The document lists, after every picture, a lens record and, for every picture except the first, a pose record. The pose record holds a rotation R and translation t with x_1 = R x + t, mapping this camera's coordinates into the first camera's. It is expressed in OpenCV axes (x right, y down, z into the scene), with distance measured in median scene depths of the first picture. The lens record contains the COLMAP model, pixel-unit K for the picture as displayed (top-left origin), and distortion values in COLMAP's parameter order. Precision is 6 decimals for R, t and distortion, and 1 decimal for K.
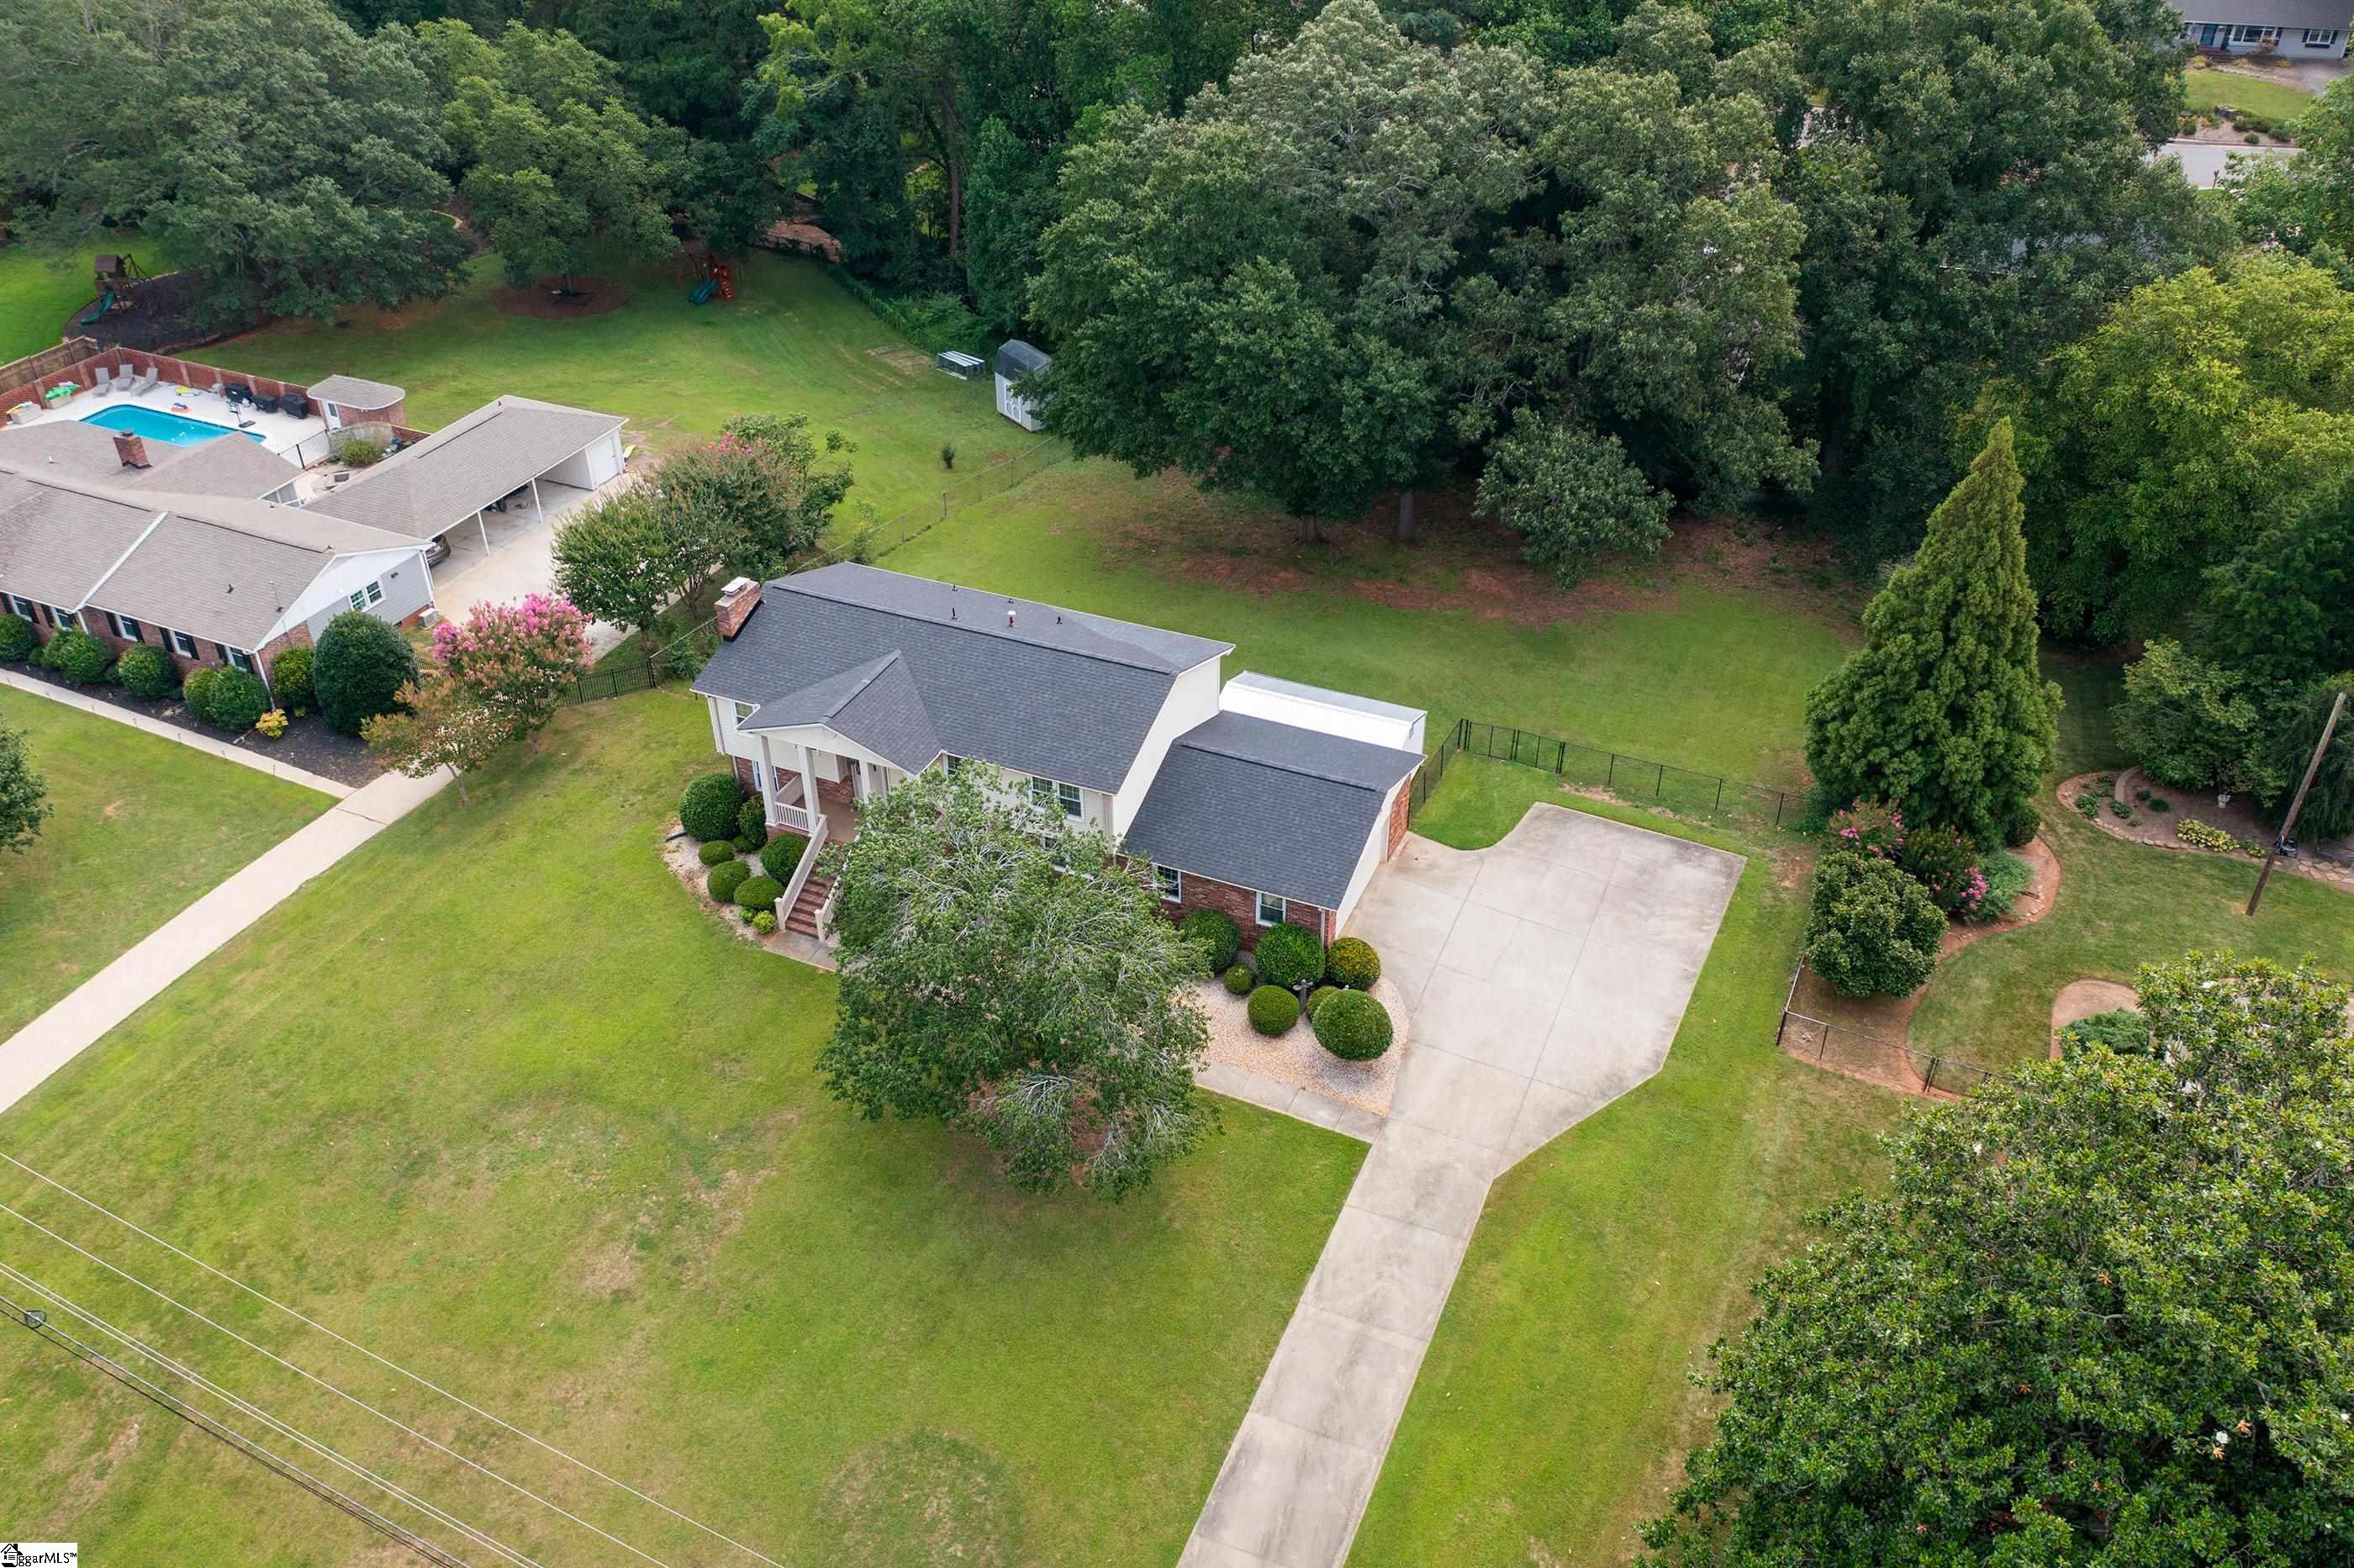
lens RADIAL K [[1857.4, 0, 1165.7], [0, 1857.4, 772.6], [0, 0, 1]] dist [-0.012210, 0.005192]
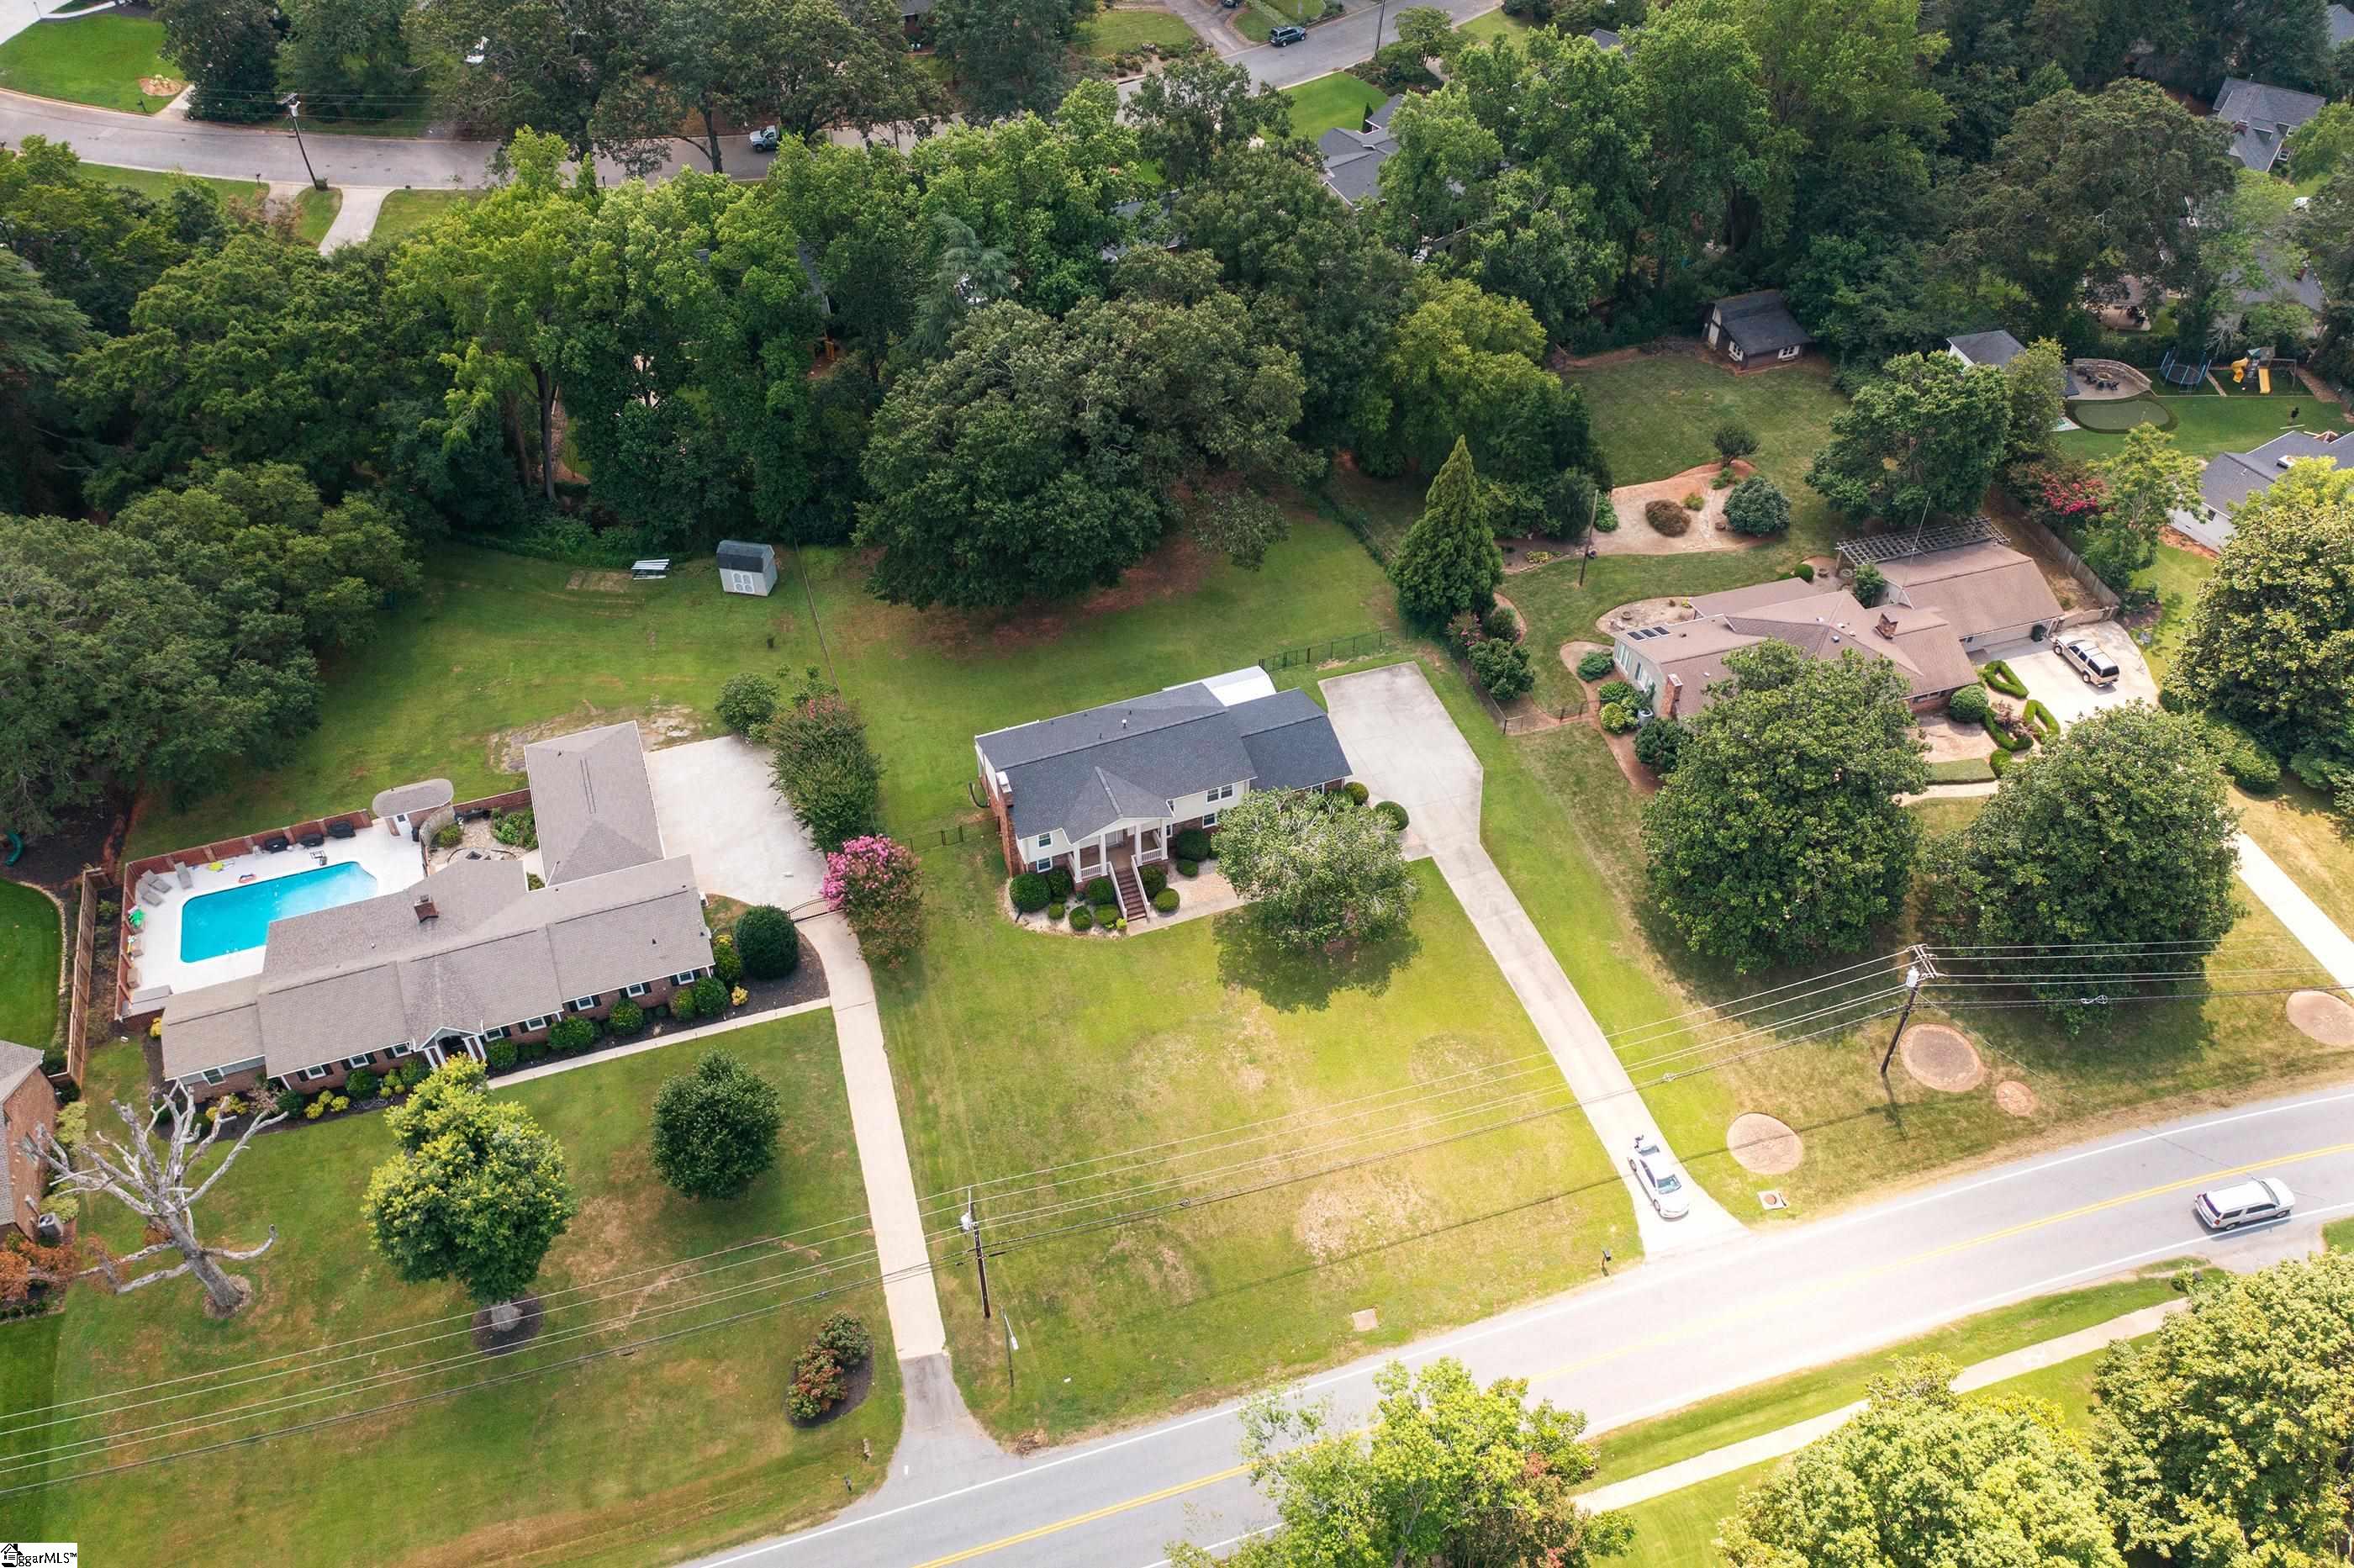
lens RADIAL K [[1857.4, 0, 1164.9], [0, 1857.4, 781.3], [0, 0, 1]] dist [-0.012210, 0.005192]
pose [[0.722060, -0.481350, 0.496922, -0.993071], [0.393908, 0.876519, 0.276678, -0.523781], [-0.568740, -0.004037, 0.822507, -0.563568]]
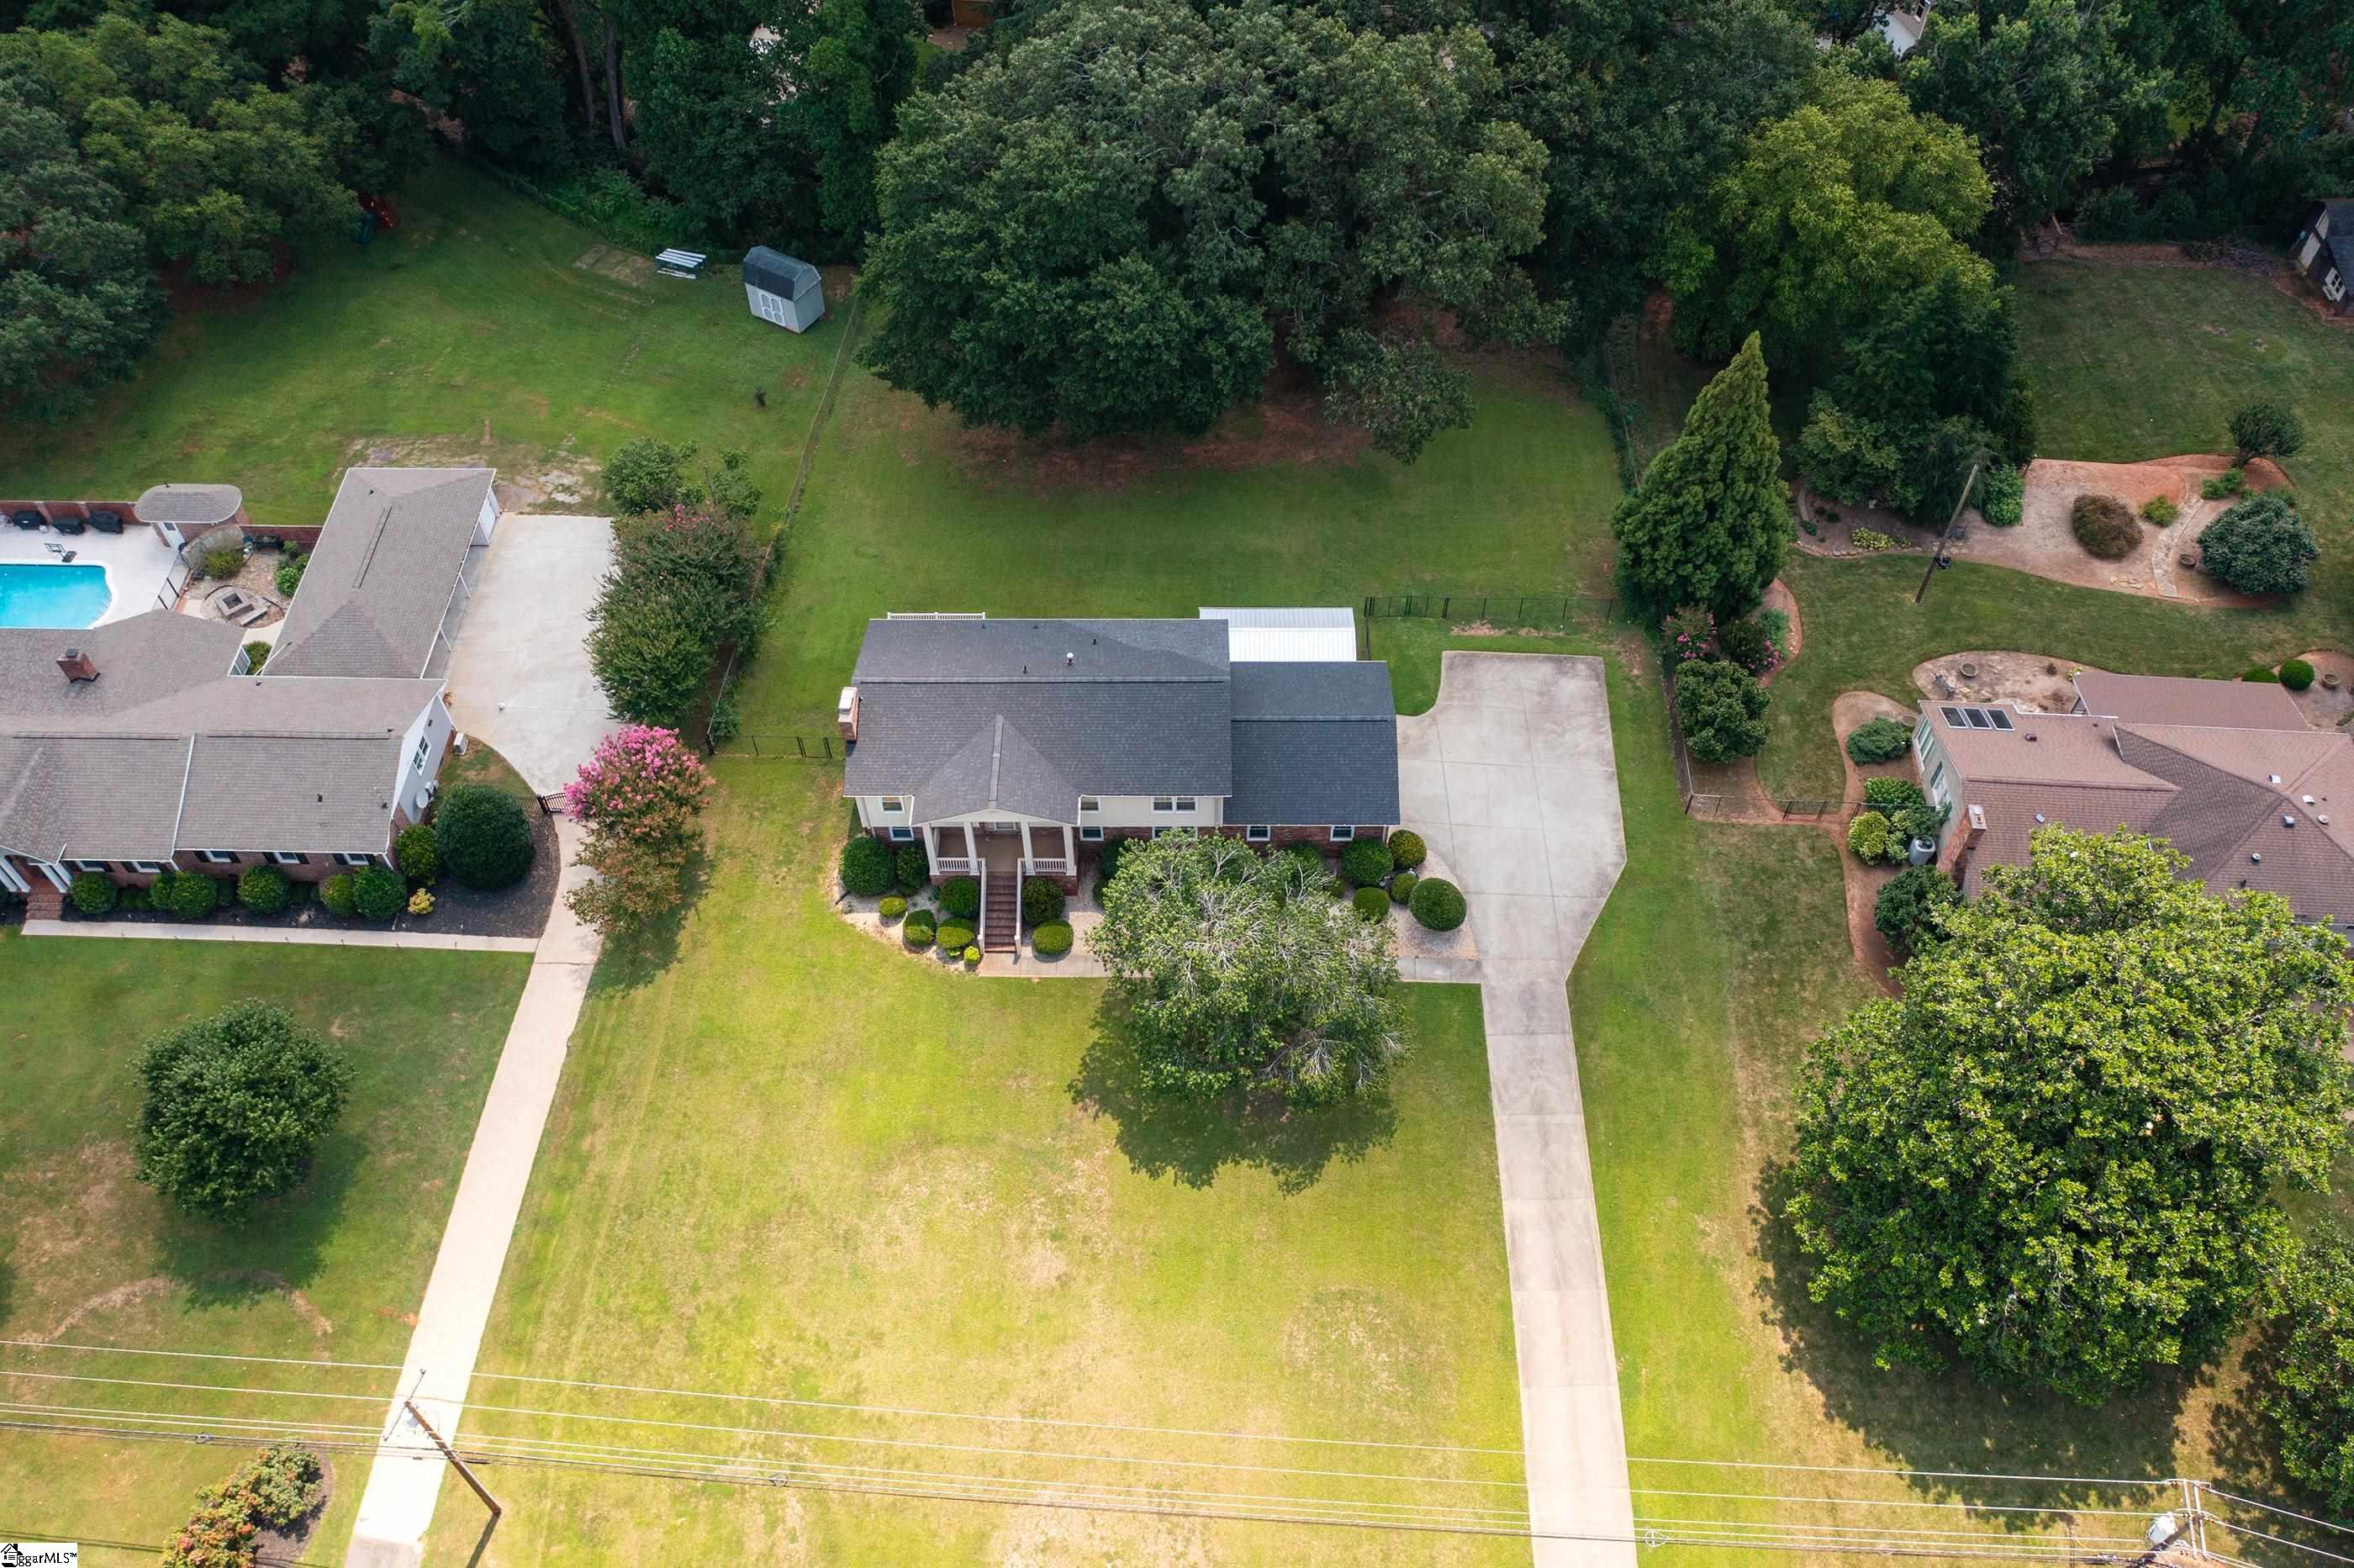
lens RADIAL K [[1857.4, 0, 1166.3], [0, 1857.4, 778.1], [0, 0, 1]] dist [-0.012210, 0.005192]
pose [[0.919256, -0.310591, 0.241870, -0.338798], [0.225776, 0.919287, 0.322393, -0.383774], [-0.322480, -0.241753, 0.915184, -0.169335]]
